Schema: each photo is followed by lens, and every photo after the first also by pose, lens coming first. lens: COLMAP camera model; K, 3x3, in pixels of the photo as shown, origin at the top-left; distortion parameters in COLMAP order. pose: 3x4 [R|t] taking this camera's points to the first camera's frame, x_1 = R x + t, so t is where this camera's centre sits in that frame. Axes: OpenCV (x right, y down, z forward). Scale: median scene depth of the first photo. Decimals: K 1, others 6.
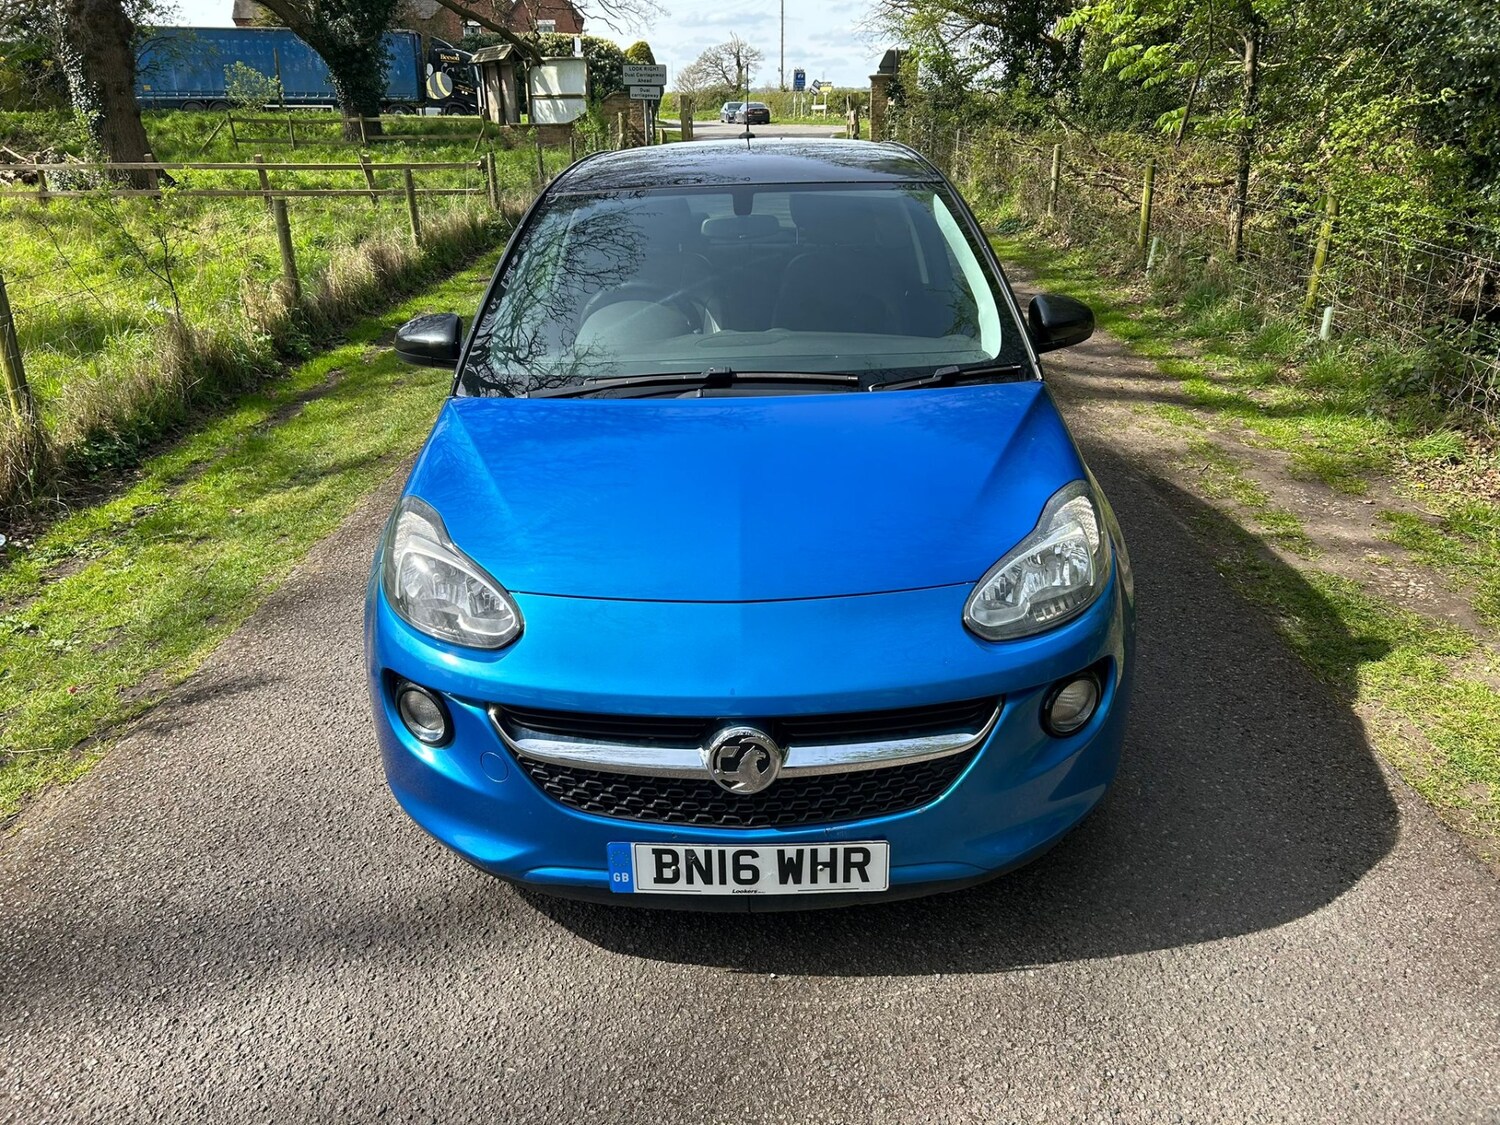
lens RADIAL K [[1103.6, 0, 739.0], [0, 1103.6, 552.5], [0, 0, 1]] dist [0.047136, -0.051594]
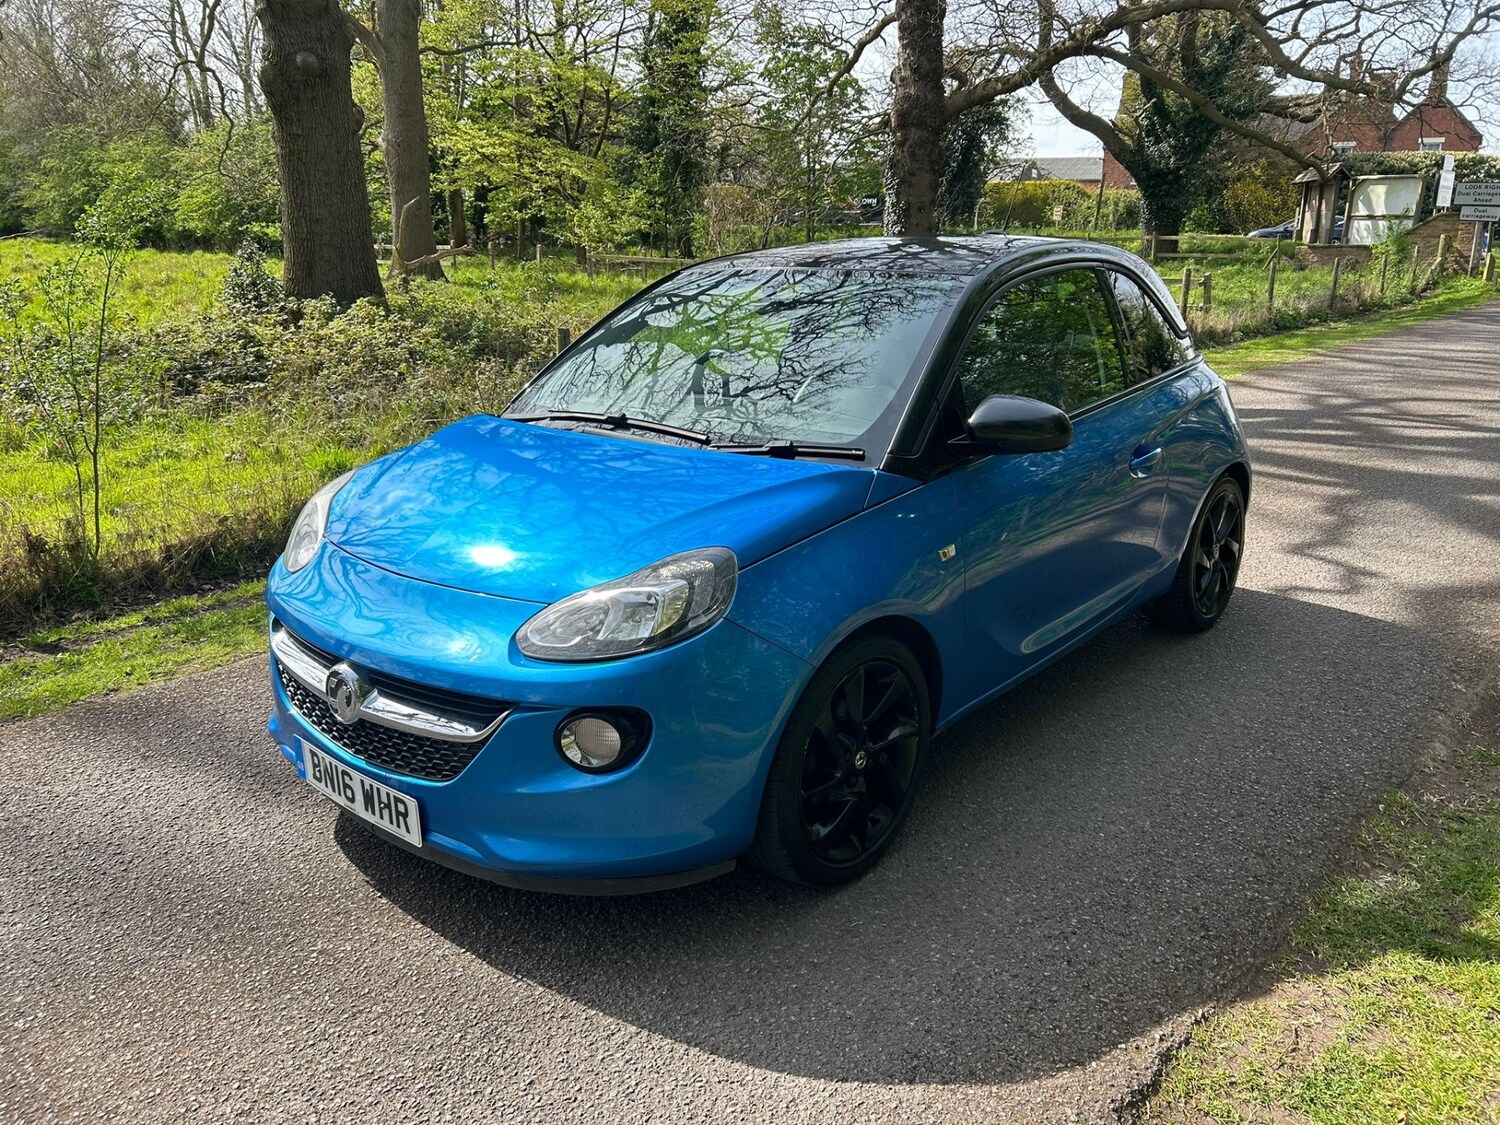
lens RADIAL K [[1098.1, 0, 750.0], [0, 1098.1, 562.5], [0, 0, 1]] dist [0.050469, -0.049434]
pose [[0.776554, 0.199722, -0.597557, 0.975713], [-0.250808, 0.968034, -0.002391, -0.059739], [0.577978, 0.151729, 0.801823, 0.227575]]
